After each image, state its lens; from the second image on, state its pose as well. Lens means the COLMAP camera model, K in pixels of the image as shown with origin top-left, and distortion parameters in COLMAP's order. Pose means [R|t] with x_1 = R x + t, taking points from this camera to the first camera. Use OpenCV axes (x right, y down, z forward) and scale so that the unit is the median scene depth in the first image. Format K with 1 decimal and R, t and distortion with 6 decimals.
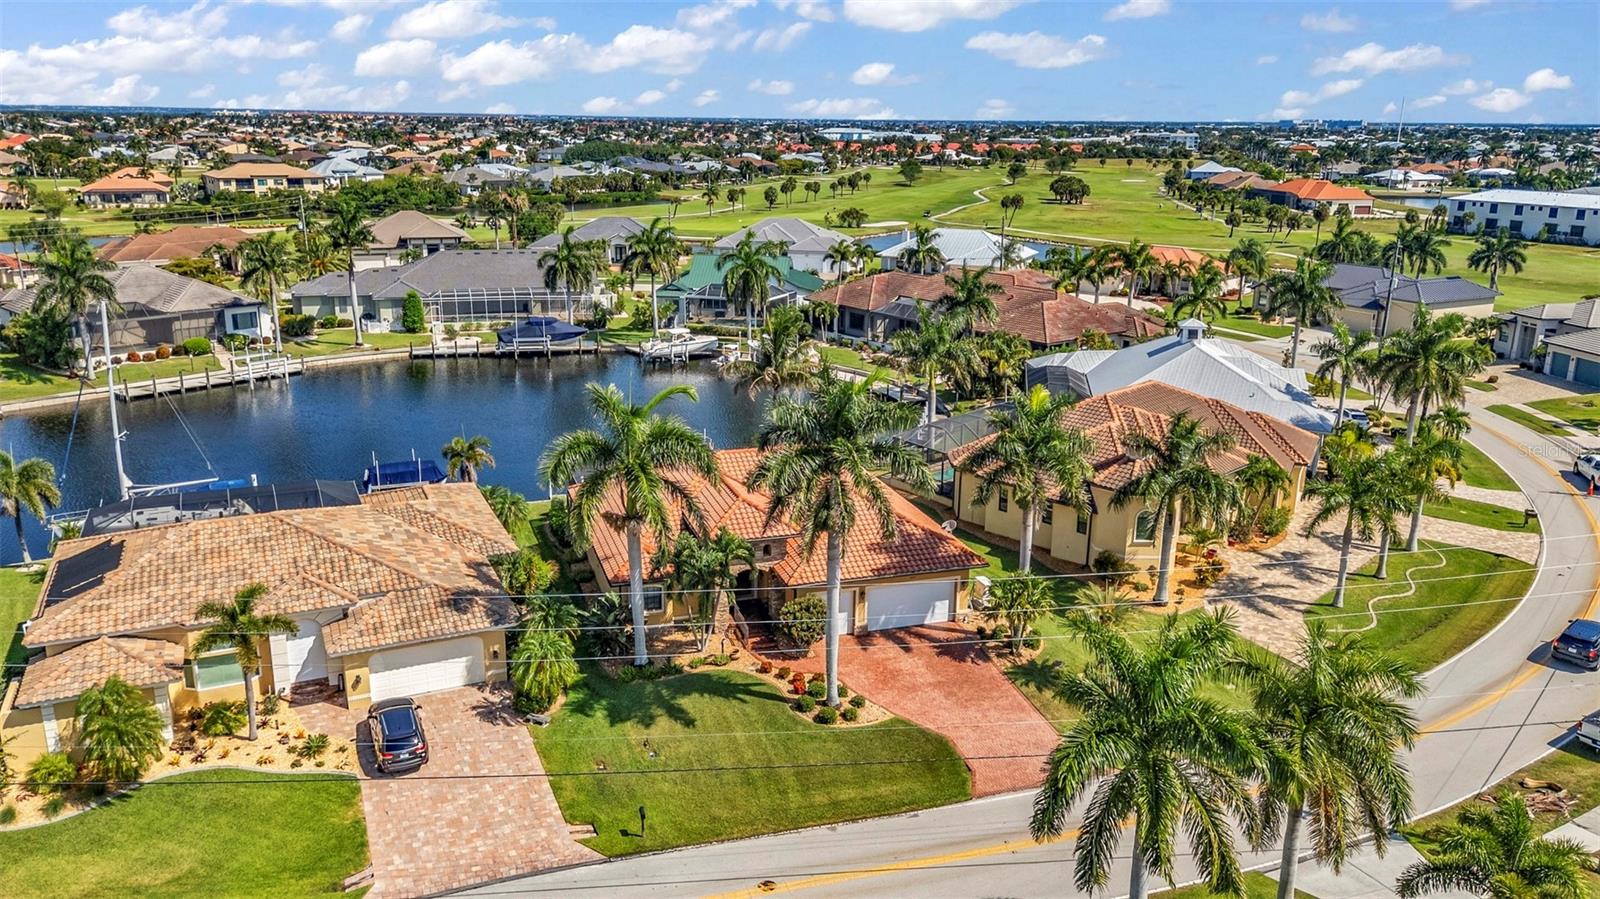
lens RADIAL K [[1168.3, 0, 799.3], [0, 1168.3, 450.9], [0, 0, 1]] dist [0.078388, -0.076528]
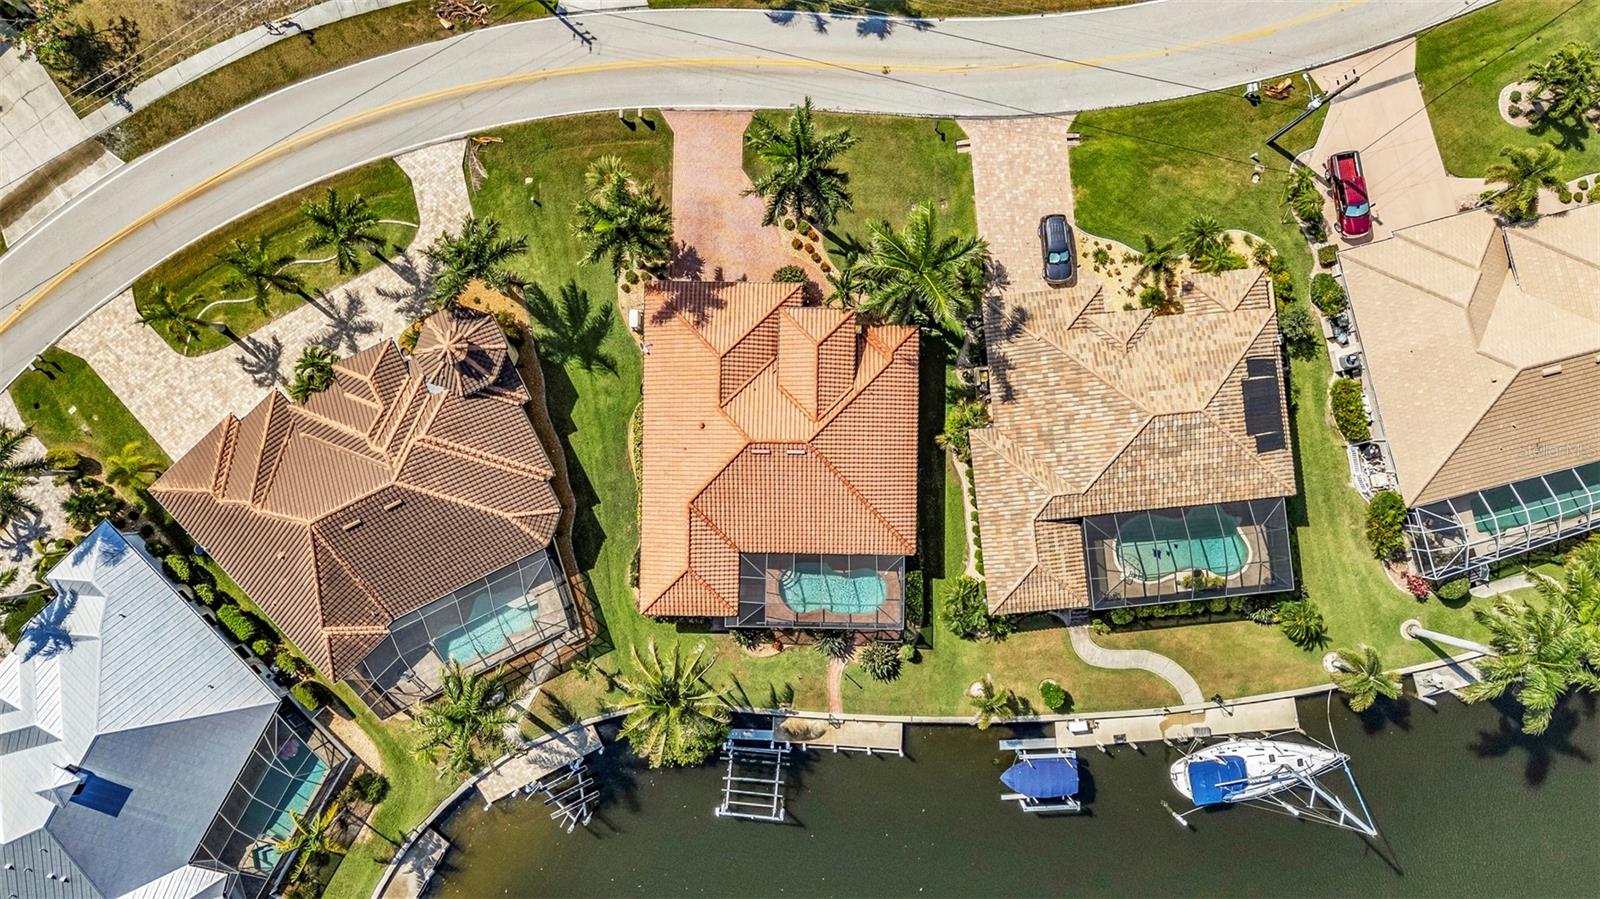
lens RADIAL K [[1168.3, 0, 799.8], [0, 1168.3, 448.5], [0, 0, 1]] dist [0.078388, -0.076528]
pose [[-0.944913, -0.327314, 0.002233, -0.066580], [0.088786, -0.249737, 0.964235, -1.130612], [-0.315049, 0.911316, 0.265041, 0.697966]]
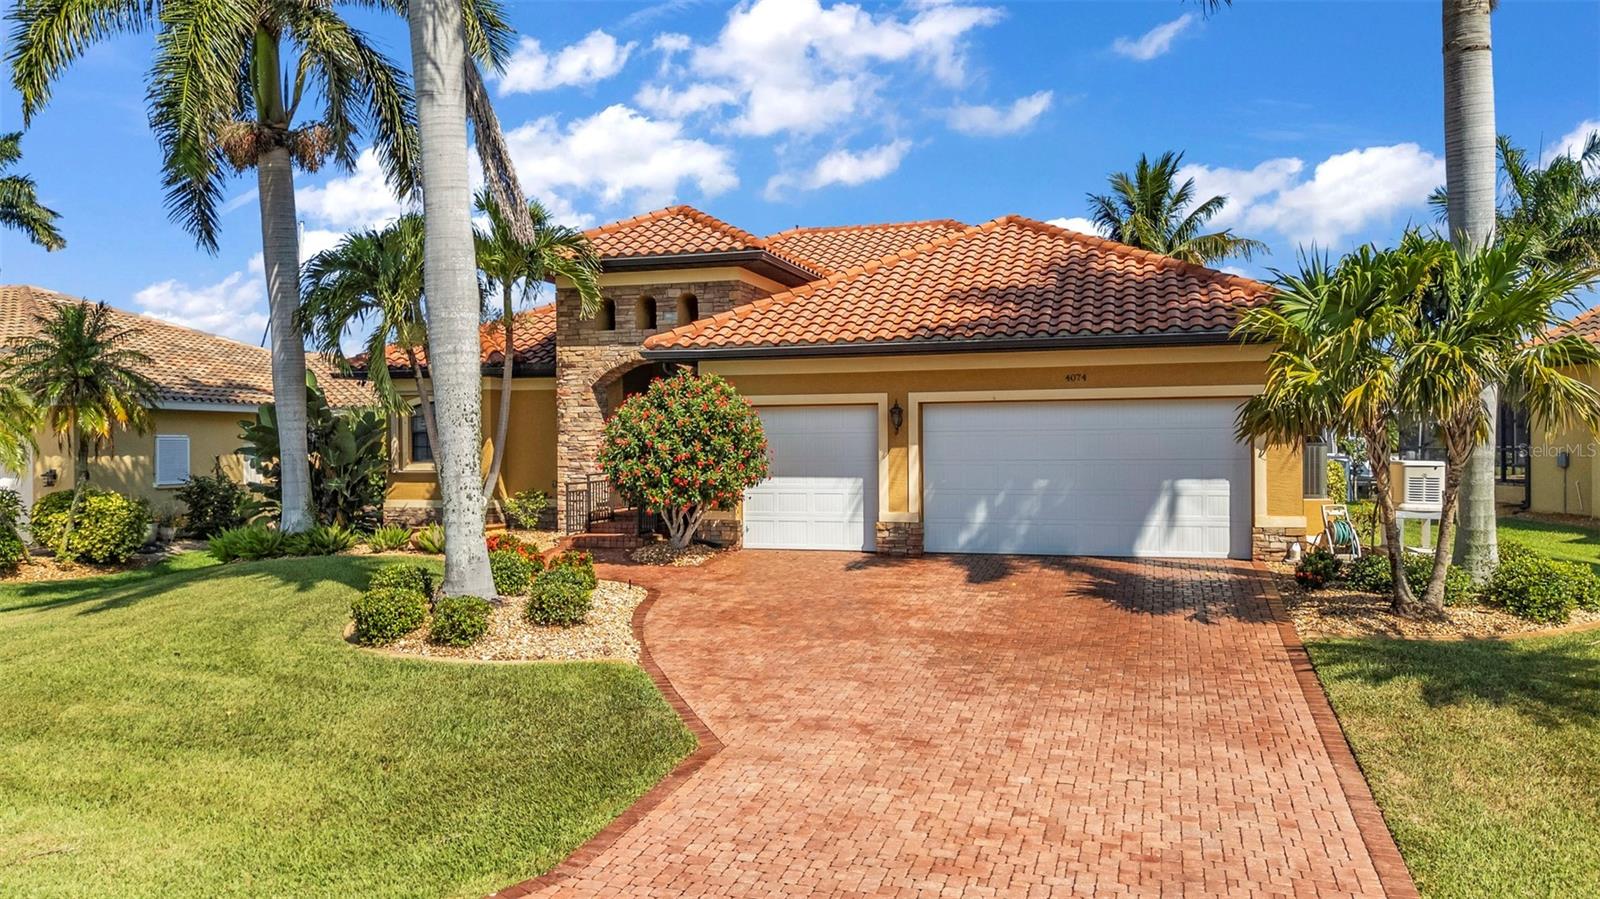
lens RADIAL K [[1168.3, 0, 802.7], [0, 1168.3, 455.3], [0, 0, 1]] dist [0.078388, -0.076528]
pose [[0.822926, -0.013109, -0.567998, 0.192491], [-0.137029, 0.965641, -0.220817, 0.186415], [0.551377, 0.259549, 0.792854, 0.660938]]
